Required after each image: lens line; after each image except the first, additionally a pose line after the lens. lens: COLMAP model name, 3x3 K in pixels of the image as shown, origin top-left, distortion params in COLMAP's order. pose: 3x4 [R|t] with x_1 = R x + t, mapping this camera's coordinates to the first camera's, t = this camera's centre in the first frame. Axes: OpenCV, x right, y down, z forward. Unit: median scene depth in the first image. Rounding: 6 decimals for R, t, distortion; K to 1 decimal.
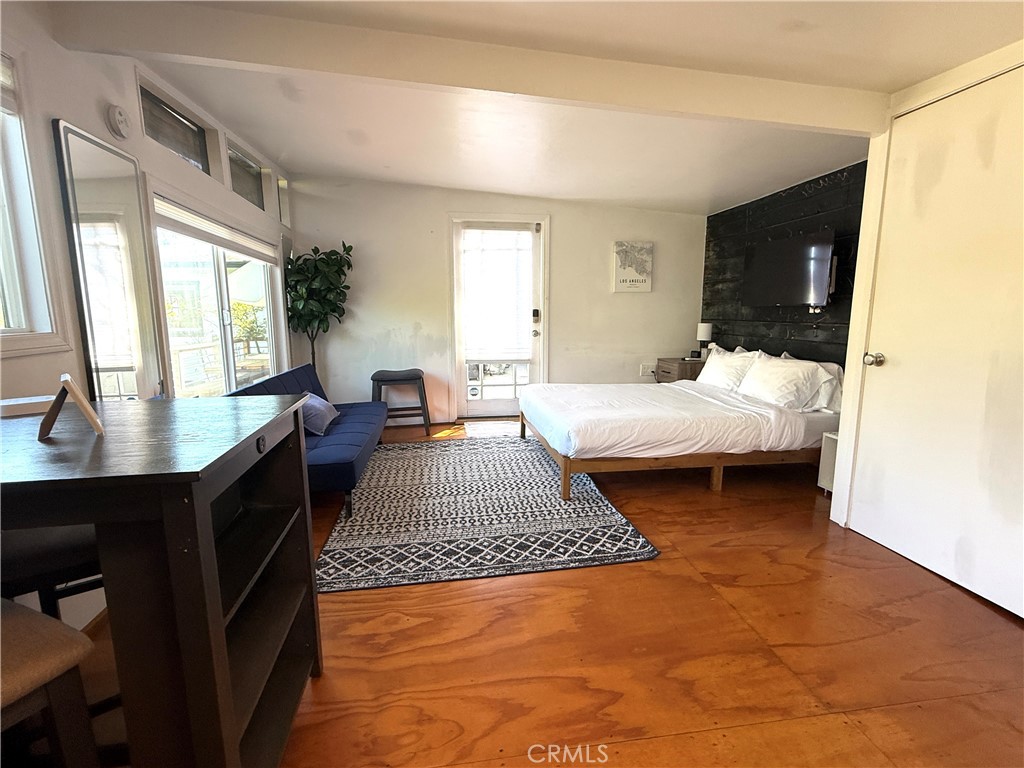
lens RADIAL K [[470.6, 0, 508.7], [0, 470.6, 383.4], [0, 0, 1]] dist [-0.008648, 0.001774]
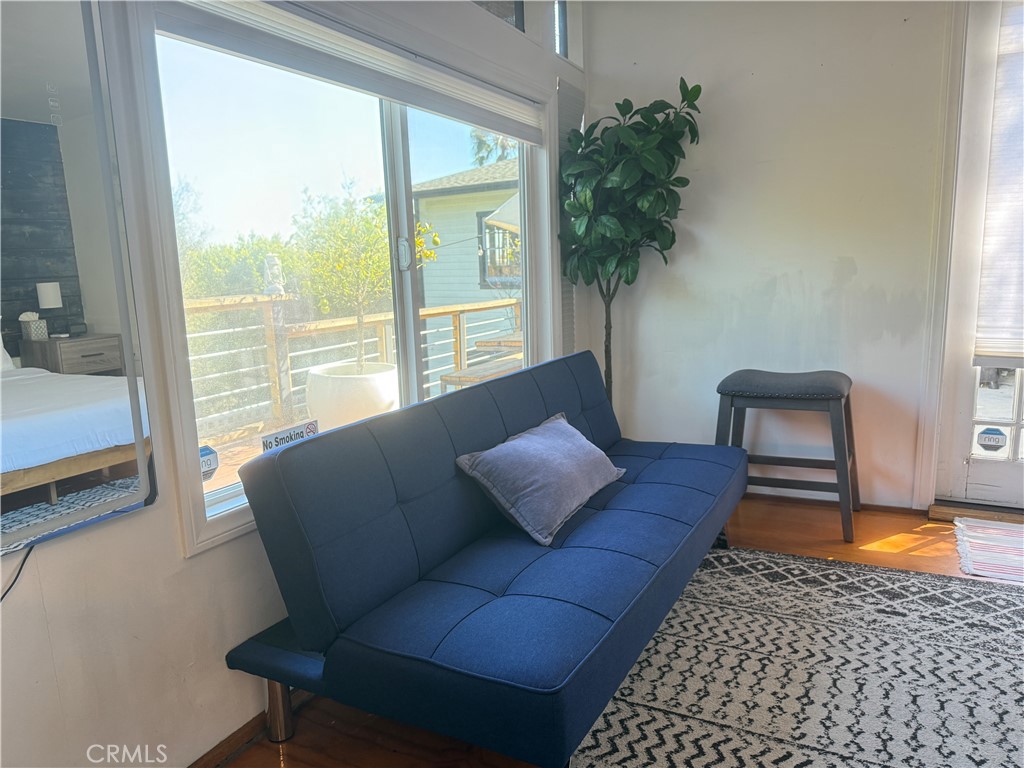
lens RADIAL K [[729.0, 0, 515.2], [0, 729.0, 391.2], [0, 0, 1]] dist [0.046501, -0.057283]
pose [[0.807568, 0.087252, -0.583284, -0.049452], [-0.061383, 0.996059, 0.064012, -0.042437], [0.586571, -0.015891, 0.809742, 0.351372]]
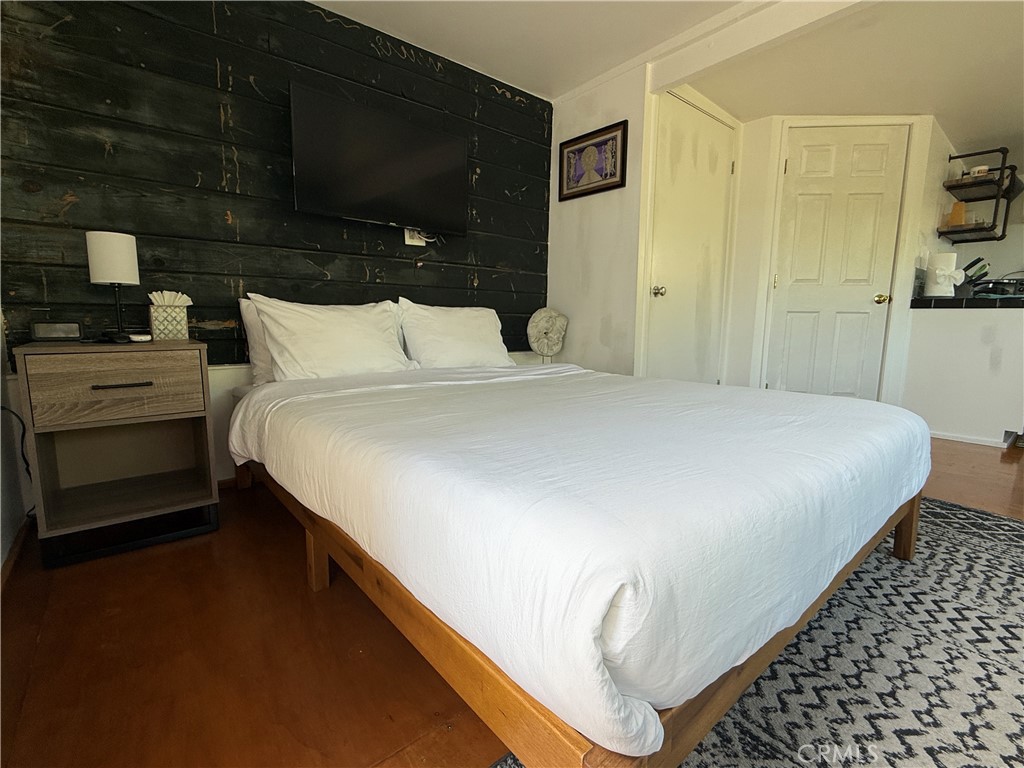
lens RADIAL K [[470.6, 0, 512.3], [0, 470.6, 382.9], [0, 0, 1]] dist [-0.008648, 0.001774]
pose [[-0.513712, -0.123897, 0.848969, -0.049101], [0.118489, 0.969791, 0.213228, -0.069775], [-0.849741, 0.210132, -0.483513, 1.088172]]
